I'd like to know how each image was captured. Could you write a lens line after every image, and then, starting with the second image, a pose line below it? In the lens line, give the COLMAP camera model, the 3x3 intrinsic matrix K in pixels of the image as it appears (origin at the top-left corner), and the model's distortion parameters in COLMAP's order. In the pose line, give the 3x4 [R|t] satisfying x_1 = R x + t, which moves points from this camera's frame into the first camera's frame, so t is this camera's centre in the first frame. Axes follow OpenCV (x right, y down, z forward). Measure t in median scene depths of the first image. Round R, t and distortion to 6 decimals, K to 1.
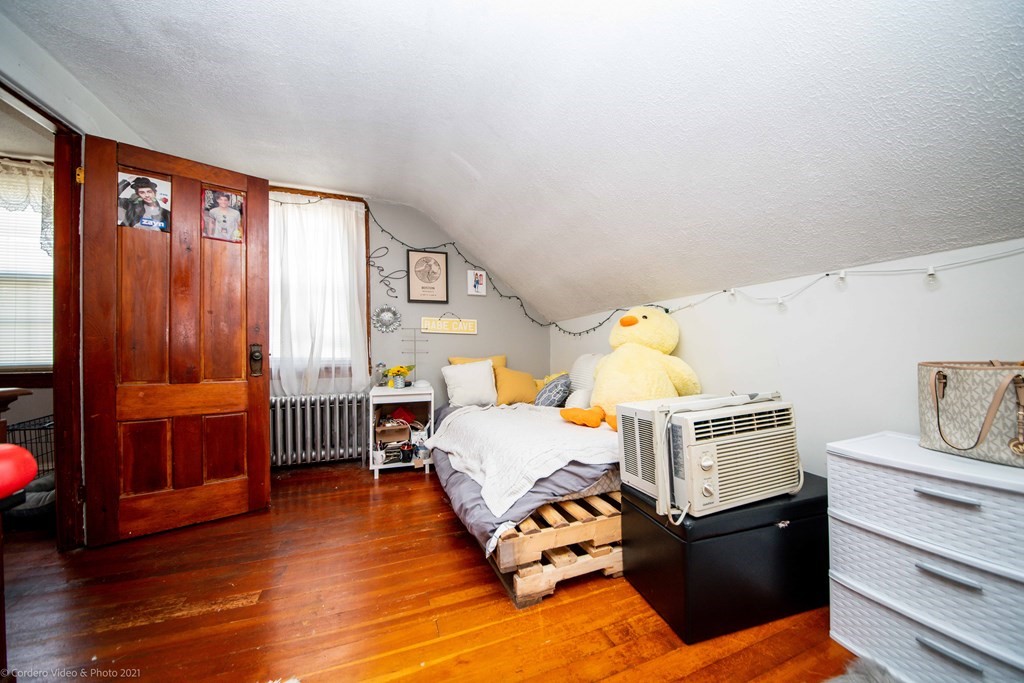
lens RADIAL K [[369.8, 0, 507.3], [0, 369.8, 356.8], [0, 0, 1]] dist [0.000055, -0.000159]
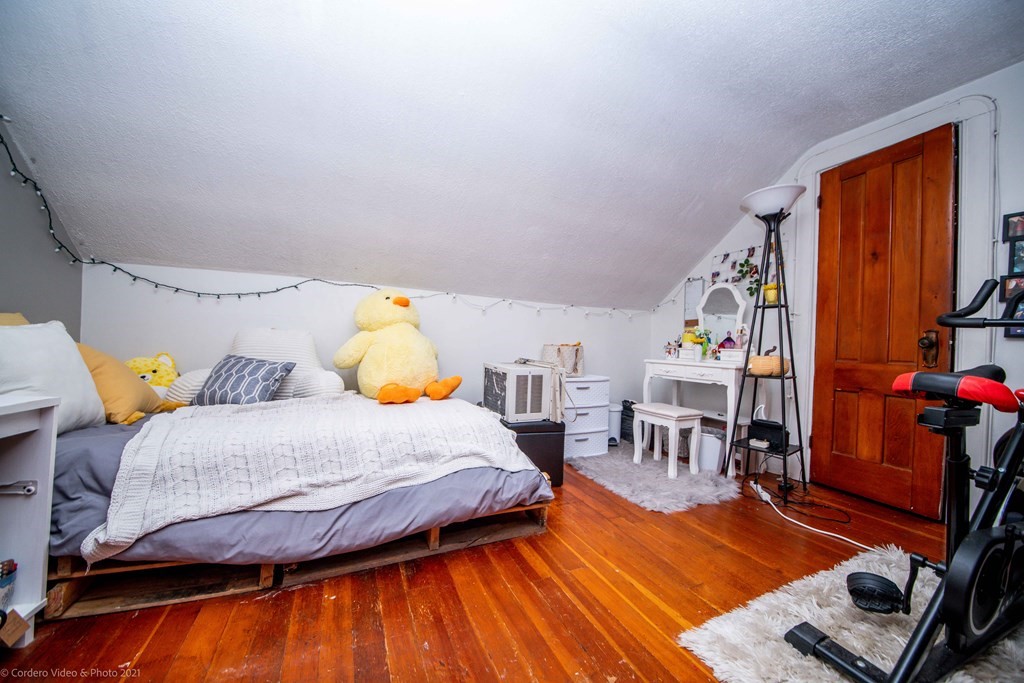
lens RADIAL K [[369.8, 0, 507.3], [0, 369.8, 356.8], [0, 0, 1]] dist [0.000055, -0.000159]
pose [[-0.086391, -0.003501, 0.996255, -1.214838], [-0.020108, 0.999796, 0.001770, 0.087720], [-0.996058, -0.019880, -0.086444, 1.248221]]
